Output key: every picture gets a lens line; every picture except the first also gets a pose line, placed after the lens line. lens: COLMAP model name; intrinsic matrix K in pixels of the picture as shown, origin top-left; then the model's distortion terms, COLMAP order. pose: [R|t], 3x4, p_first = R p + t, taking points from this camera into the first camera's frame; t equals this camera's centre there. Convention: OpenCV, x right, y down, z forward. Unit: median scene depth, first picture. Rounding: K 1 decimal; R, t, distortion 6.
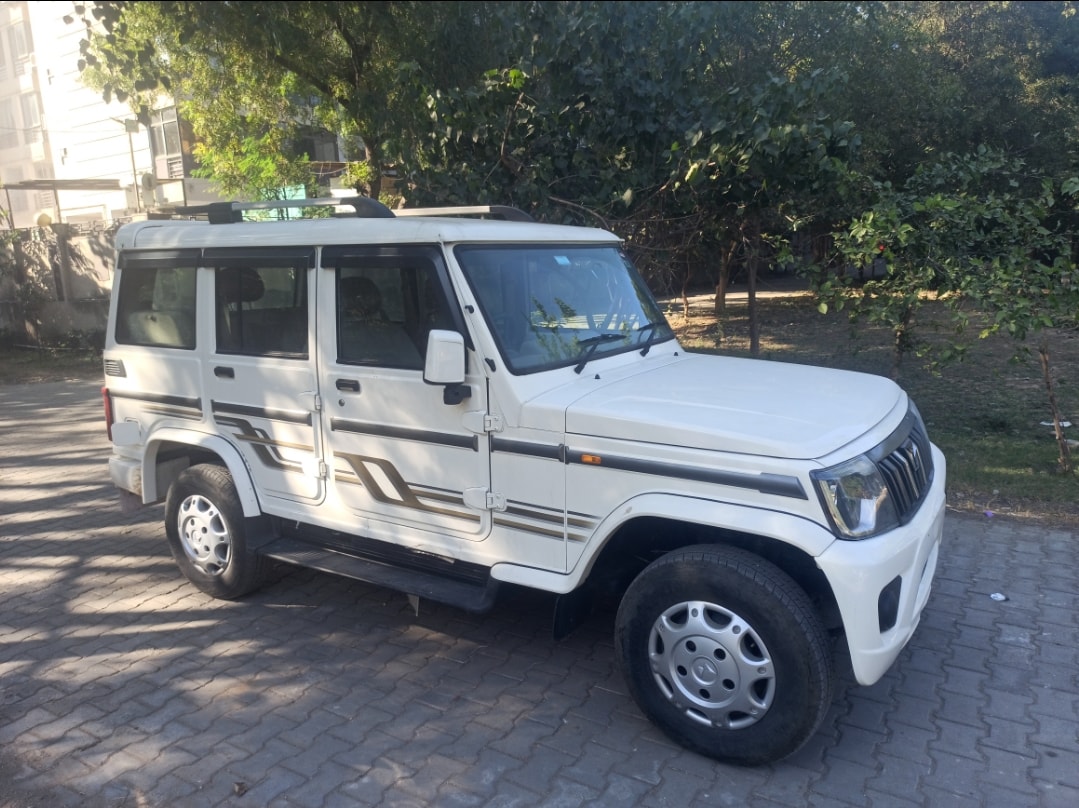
lens RADIAL K [[795.5, 0, 535.8], [0, 795.5, 400.4], [0, 0, 1]] dist [0.053191, -0.039110]
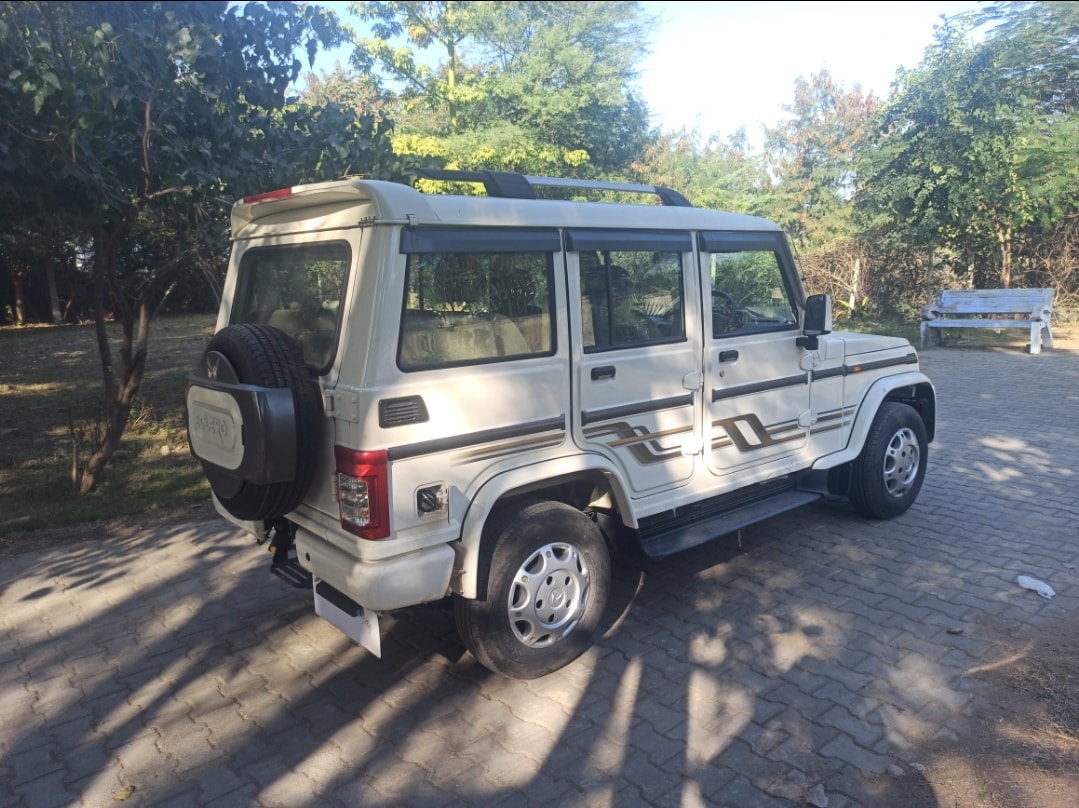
lens RADIAL K [[795.5, 0, 547.8], [0, 795.5, 401.9], [0, 0, 1]] dist [0.053191, -0.039110]
pose [[0.298357, -0.145387, 0.943316, -1.270161], [0.190580, 0.977502, 0.090378, -0.097329], [-0.935234, 0.152813, 0.319352, 0.822431]]
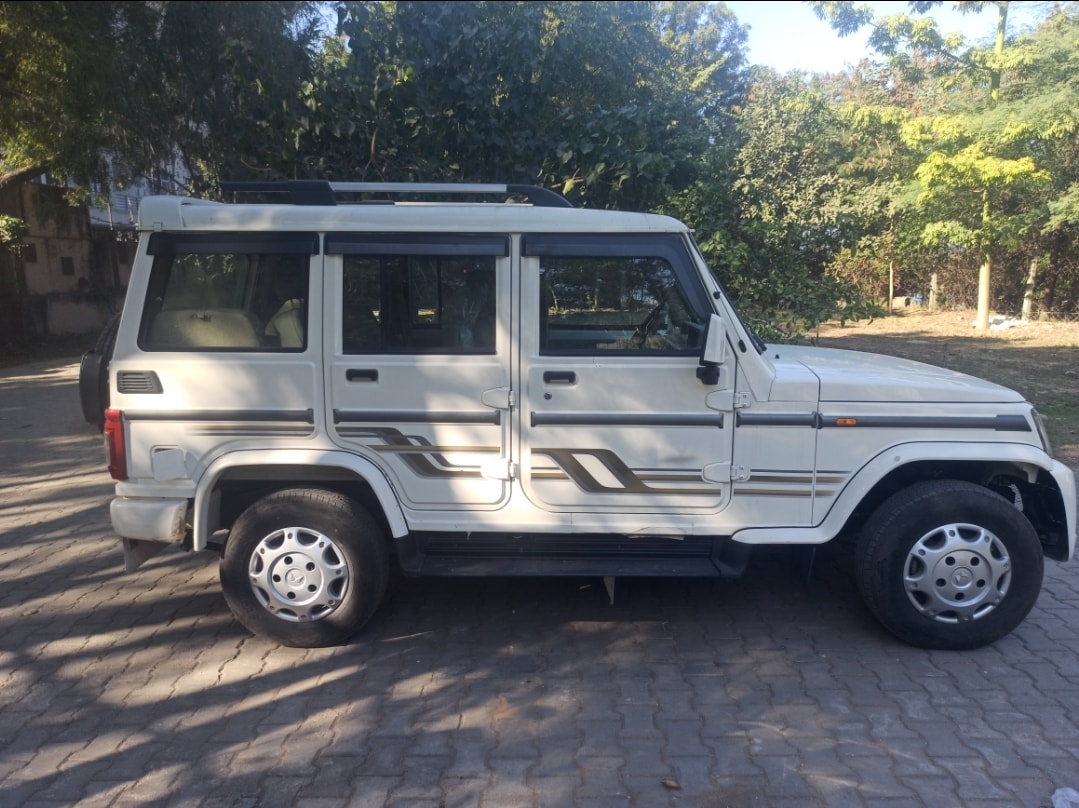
lens RADIAL K [[795.5, 0, 533.8], [0, 795.5, 405.7], [0, 0, 1]] dist [0.053191, -0.039110]
pose [[0.859406, -0.064633, 0.507192, -0.698129], [0.075094, 0.997176, -0.000169, 0.012436], [-0.505749, 0.038232, 0.861833, 0.168467]]
